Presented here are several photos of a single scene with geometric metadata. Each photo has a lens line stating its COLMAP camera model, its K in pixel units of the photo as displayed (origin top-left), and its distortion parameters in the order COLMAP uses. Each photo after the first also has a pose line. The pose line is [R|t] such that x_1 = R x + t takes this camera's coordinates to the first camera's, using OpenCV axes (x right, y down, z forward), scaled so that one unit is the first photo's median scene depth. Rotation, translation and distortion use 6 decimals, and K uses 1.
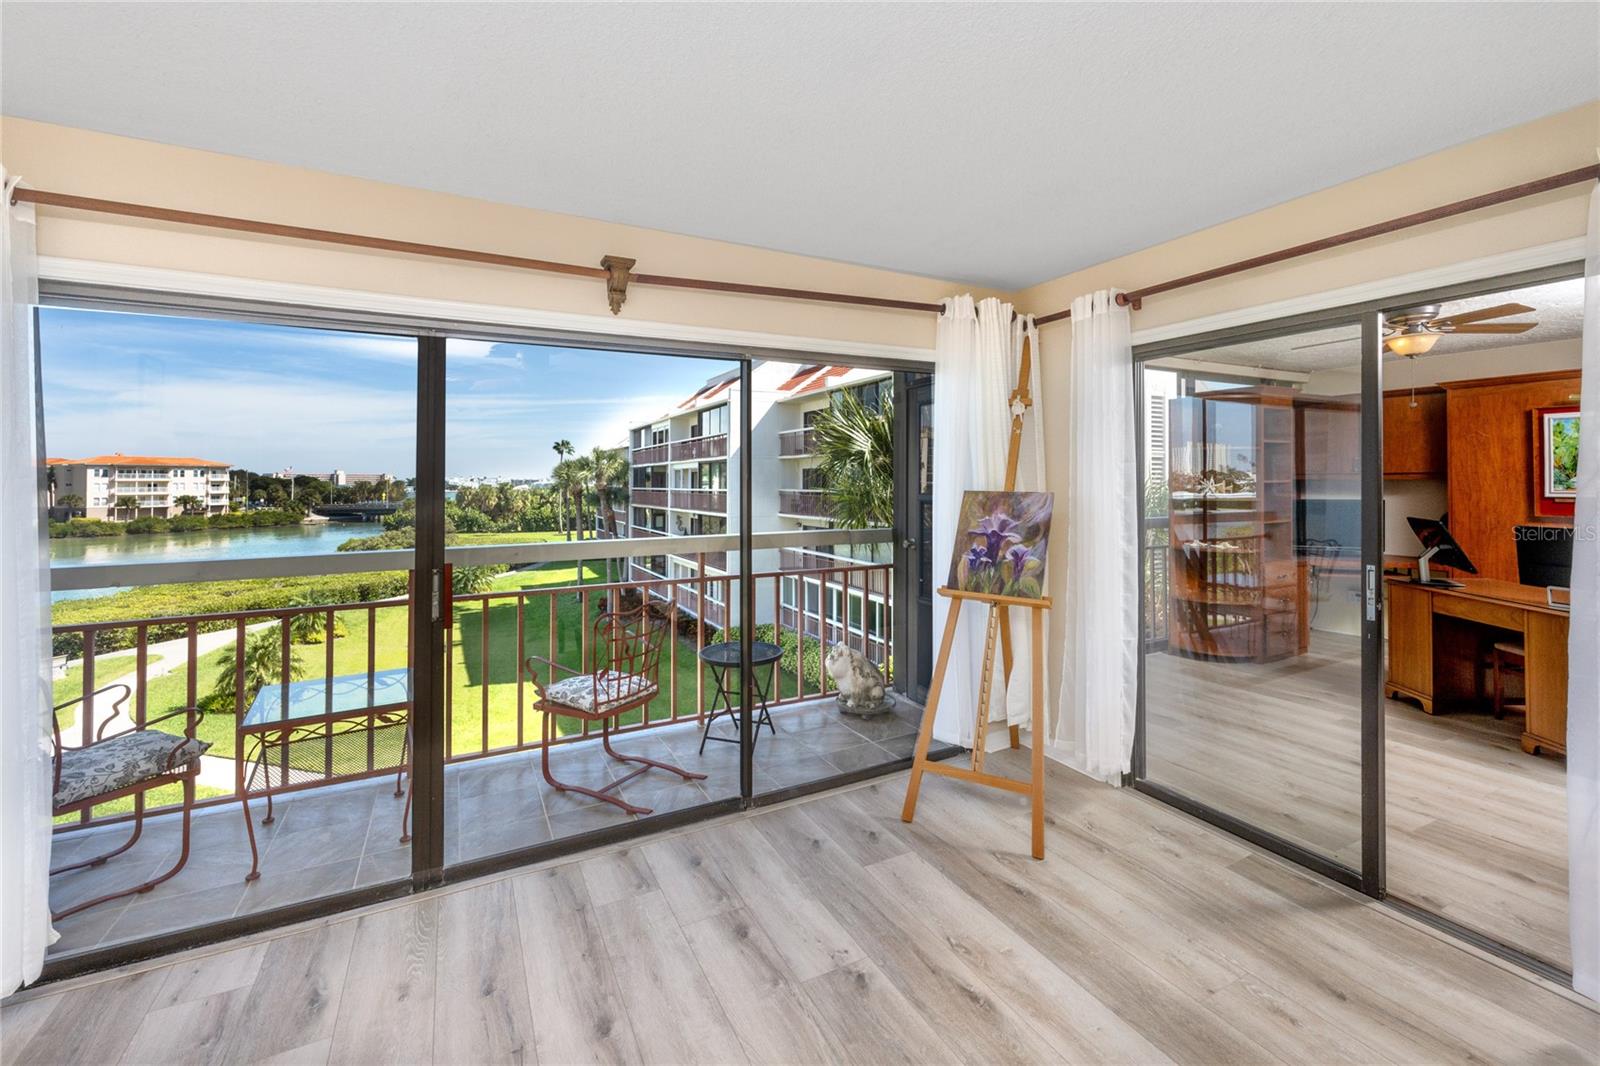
lens RADIAL K [[665.3, 0, 804.7], [0, 665.3, 472.0], [0, 0, 1]] dist [-0.006608, -0.000634]
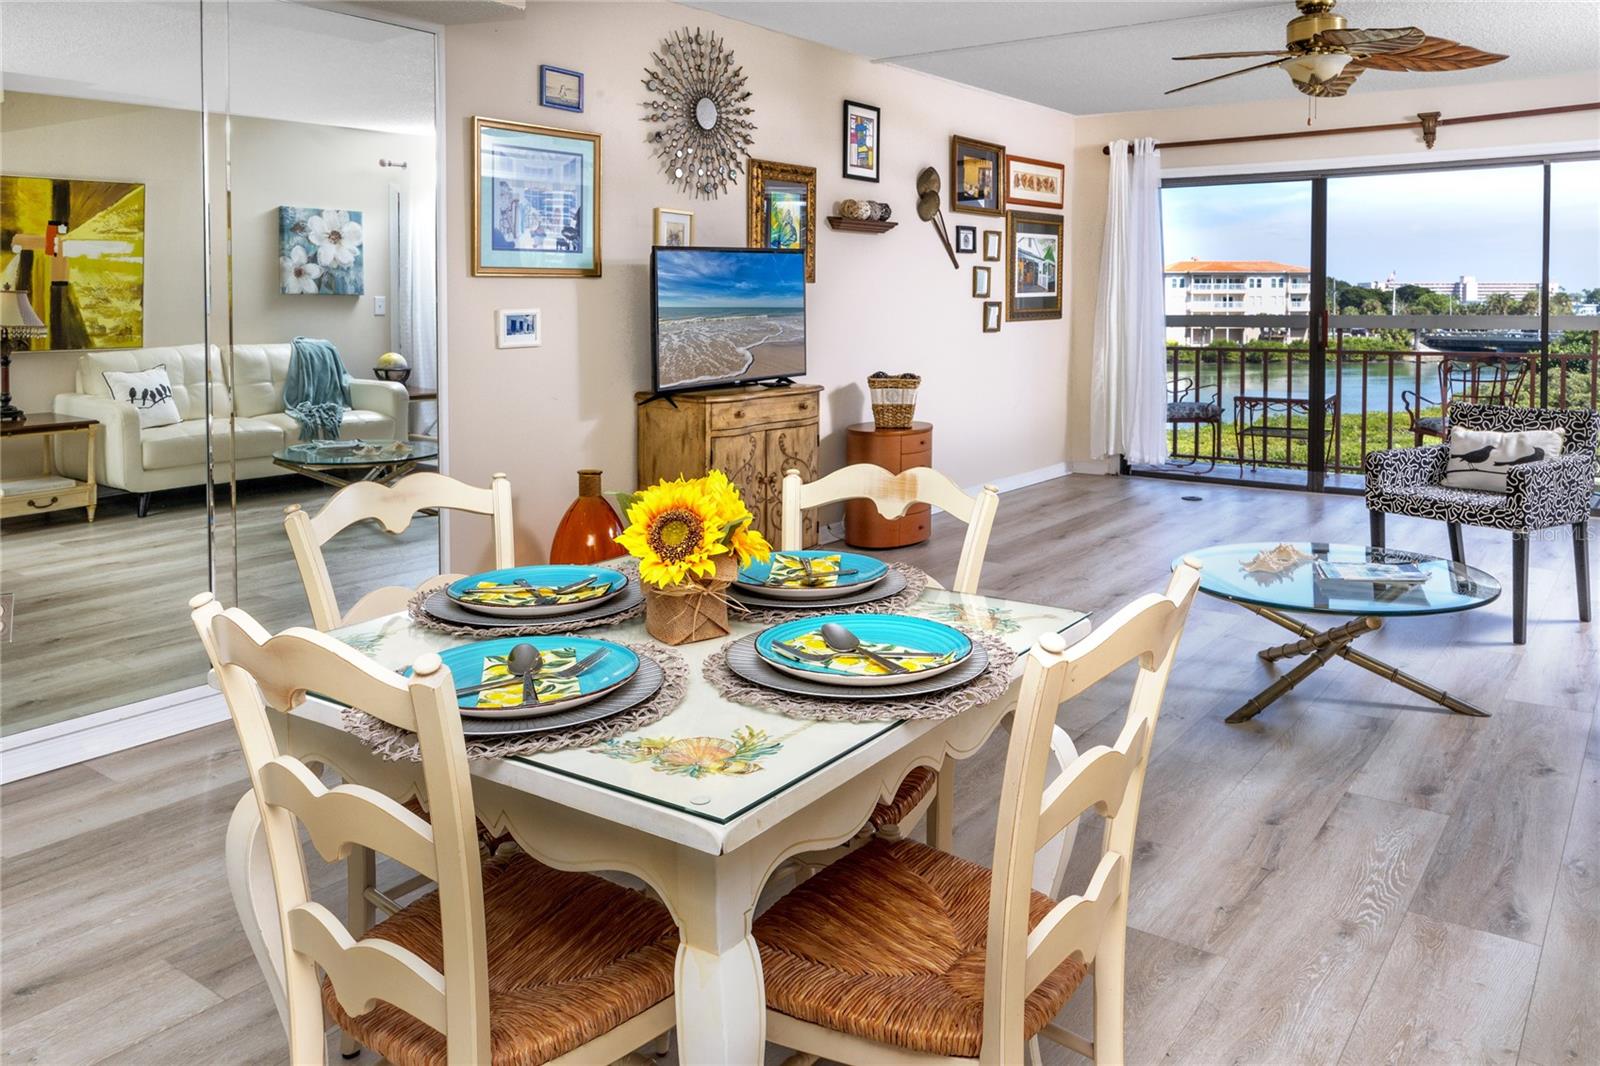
lens RADIAL K [[1195.5, 0, 809.7], [0, 1195.5, 361.9], [0, 0, 1]] dist [-0.008711, -0.000943]
pose [[0.439012, 0.048652, -0.897163, 0.127136], [0.014576, 0.998016, 0.061254, 0.004780], [0.898363, -0.039968, 0.437432, -0.120099]]
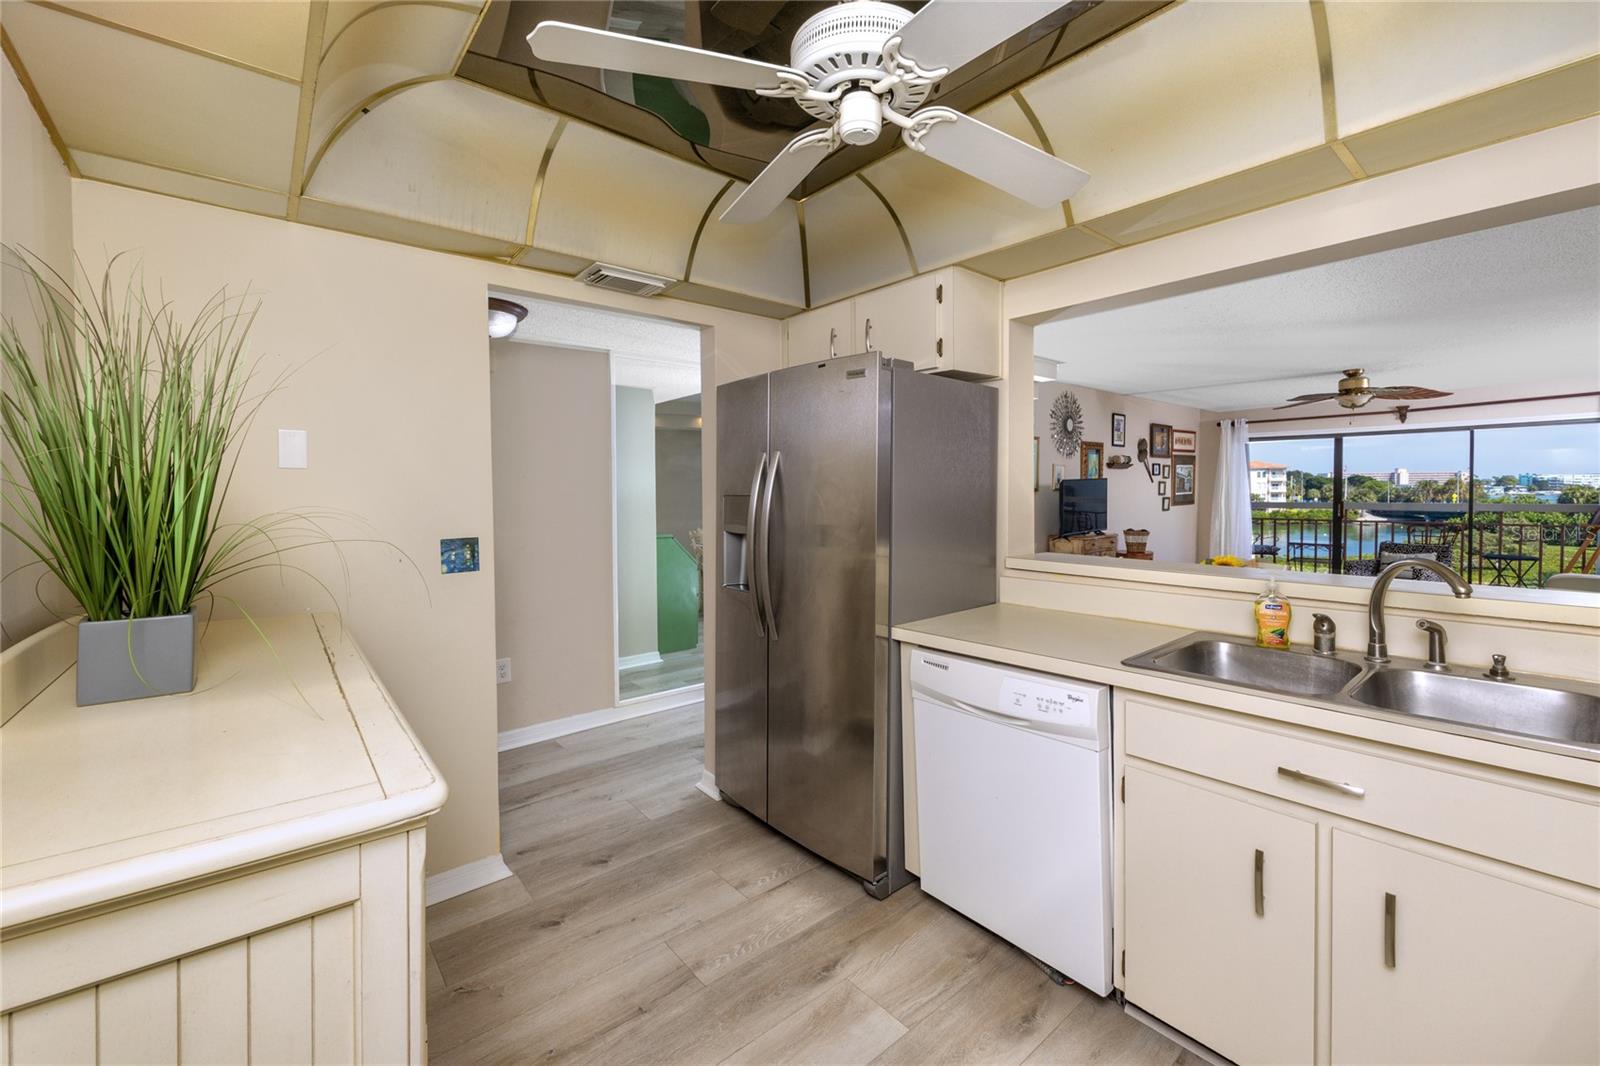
lens RADIAL K [[665.3, 0, 792.1], [0, 665.3, 502.4], [0, 0, 1]] dist [-0.006608, -0.000634]
pose [[0.212953, 0.024689, -0.976750, 0.175971], [0.020445, 0.999349, 0.029718, -0.001518], [0.976849, -0.026298, 0.212310, -0.202119]]
